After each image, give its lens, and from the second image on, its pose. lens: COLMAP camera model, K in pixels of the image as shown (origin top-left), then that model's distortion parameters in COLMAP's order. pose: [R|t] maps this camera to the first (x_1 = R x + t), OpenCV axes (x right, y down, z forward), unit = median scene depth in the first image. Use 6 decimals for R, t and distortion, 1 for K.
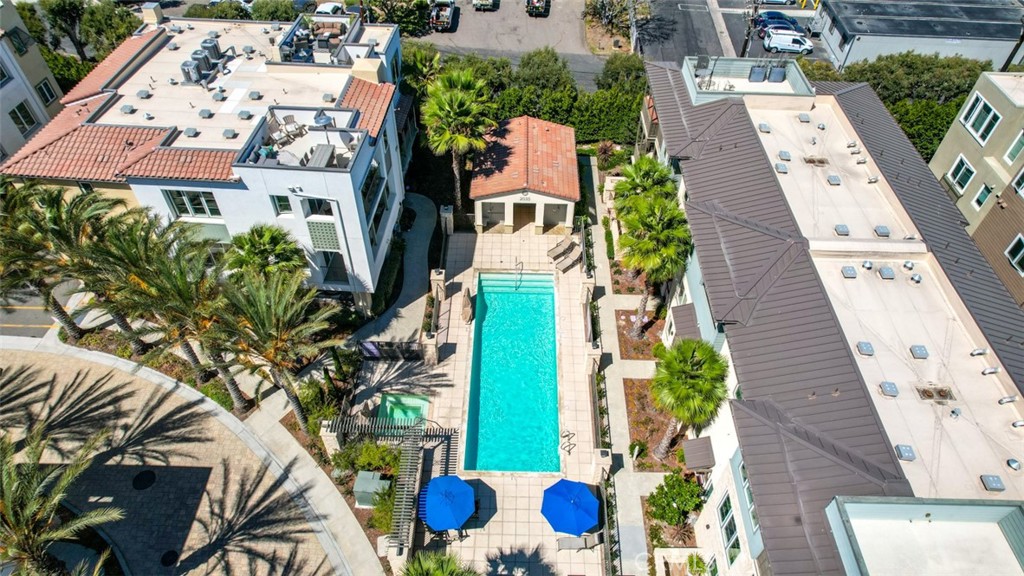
lens RADIAL K [[650.9, 0, 512.0], [0, 650.9, 288.0], [0, 0, 1]] dist [-0.088561, 0.089865]
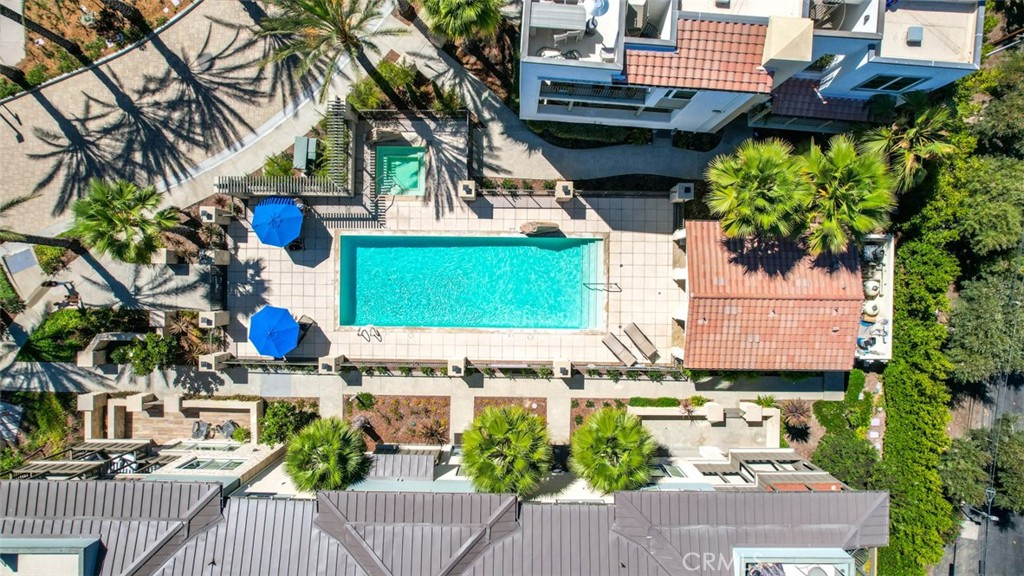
lens RADIAL K [[650.9, 0, 512.0], [0, 650.9, 288.0], [0, 0, 1]] dist [-0.088561, 0.089865]
pose [[0.004968, 0.999957, -0.007854, 0.019869], [-0.726678, 0.009006, 0.686920, -0.582930], [0.686961, 0.002294, 0.726691, 0.369982]]
